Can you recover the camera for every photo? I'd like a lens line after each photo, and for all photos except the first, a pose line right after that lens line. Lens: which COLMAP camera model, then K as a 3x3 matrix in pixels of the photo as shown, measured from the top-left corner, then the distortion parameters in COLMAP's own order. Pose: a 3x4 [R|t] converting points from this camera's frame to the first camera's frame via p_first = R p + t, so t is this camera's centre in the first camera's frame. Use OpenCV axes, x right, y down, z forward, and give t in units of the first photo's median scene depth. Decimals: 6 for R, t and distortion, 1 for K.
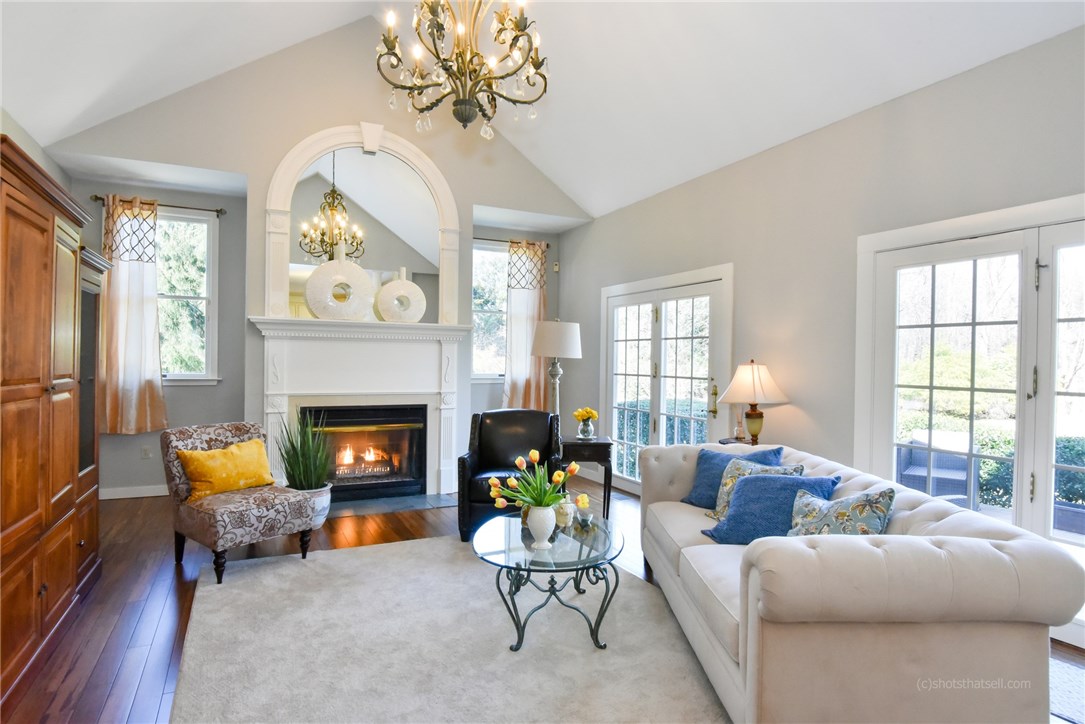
lens RADIAL K [[595.3, 0, 542.6], [0, 595.3, 364.5], [0, 0, 1]] dist [-0.027754, -0.001477]
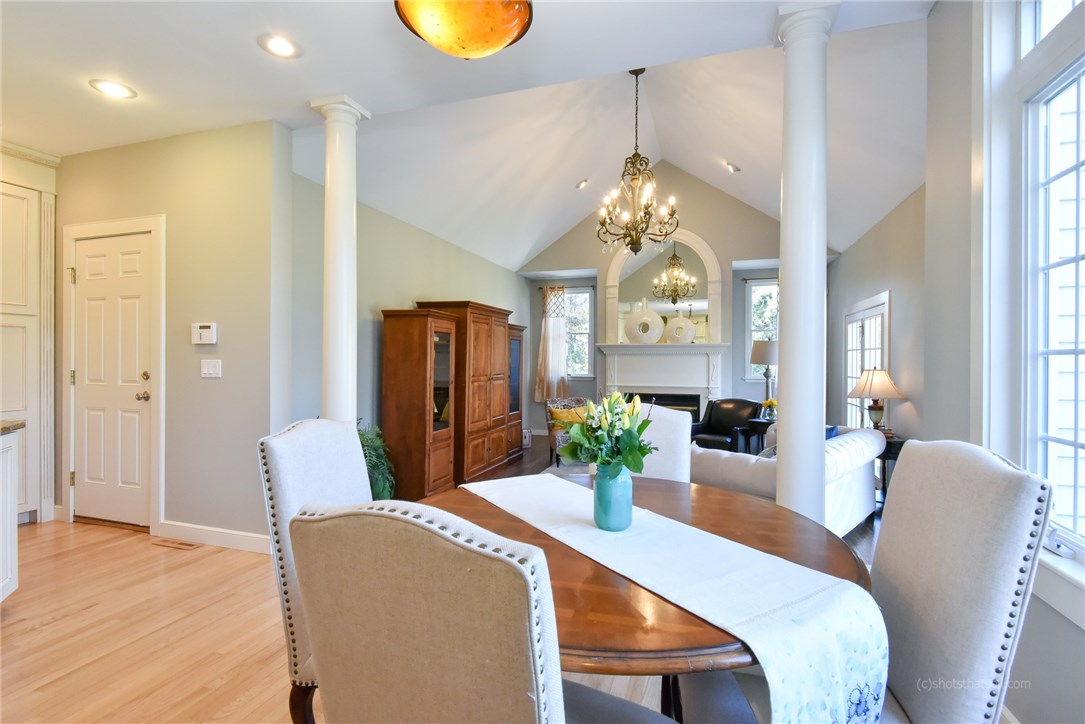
lens RADIAL K [[521.5, 0, 541.3], [0, 521.5, 361.9], [0, 0, 1]] dist [0.000628, 0.000005]
pose [[0.709196, -0.008485, -0.704960, 0.542689], [0.001994, 0.999948, -0.010030, -0.006799], [0.705009, 0.005707, 0.709176, -0.306122]]
